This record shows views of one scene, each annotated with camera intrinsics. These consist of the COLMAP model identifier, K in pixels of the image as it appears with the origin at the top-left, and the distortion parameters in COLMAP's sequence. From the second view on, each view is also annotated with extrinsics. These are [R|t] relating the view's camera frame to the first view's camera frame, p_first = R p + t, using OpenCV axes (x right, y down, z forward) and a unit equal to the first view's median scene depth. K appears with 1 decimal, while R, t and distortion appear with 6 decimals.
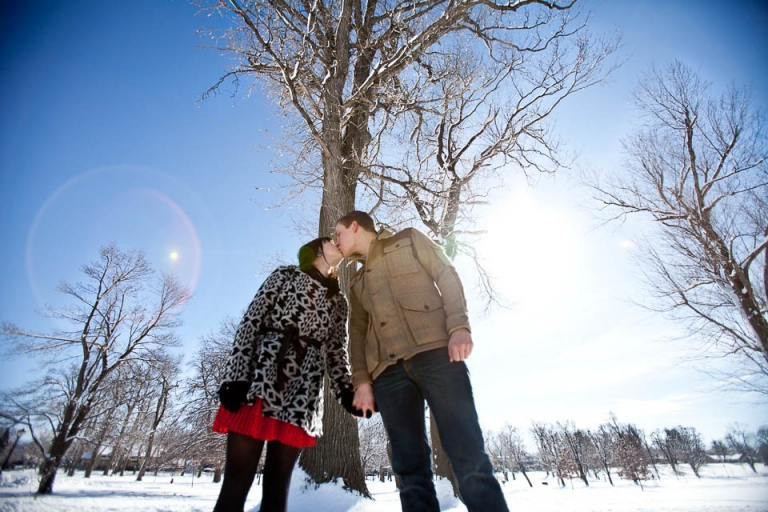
lens RADIAL K [[358.2, 0, 384.0], [0, 358.2, 256.0], [0, 0, 1]] dist [-0.040021, 0.018544]
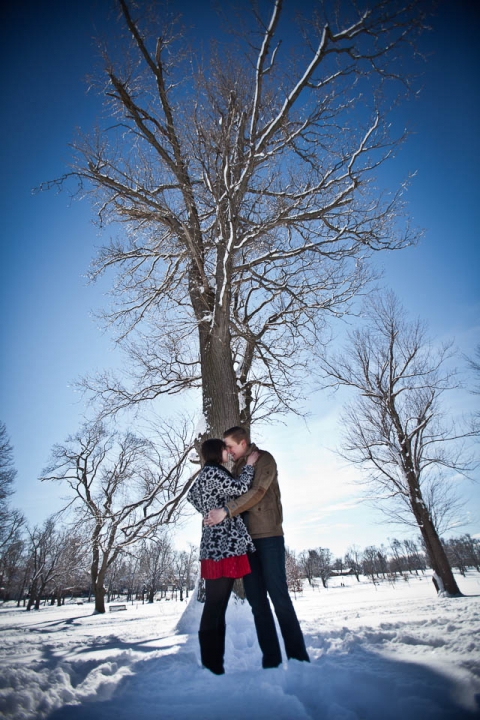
lens RADIAL K [[335.8, 0, 240.0], [0, 335.8, 360.0], [0, 0, 1]] dist [-0.040021, 0.018544]
pose [[0.895169, 0.220256, 0.387504, -0.171794], [-0.195796, 0.975319, -0.102060, -0.007412], [-0.400419, 0.015489, 0.916201, -0.006584]]
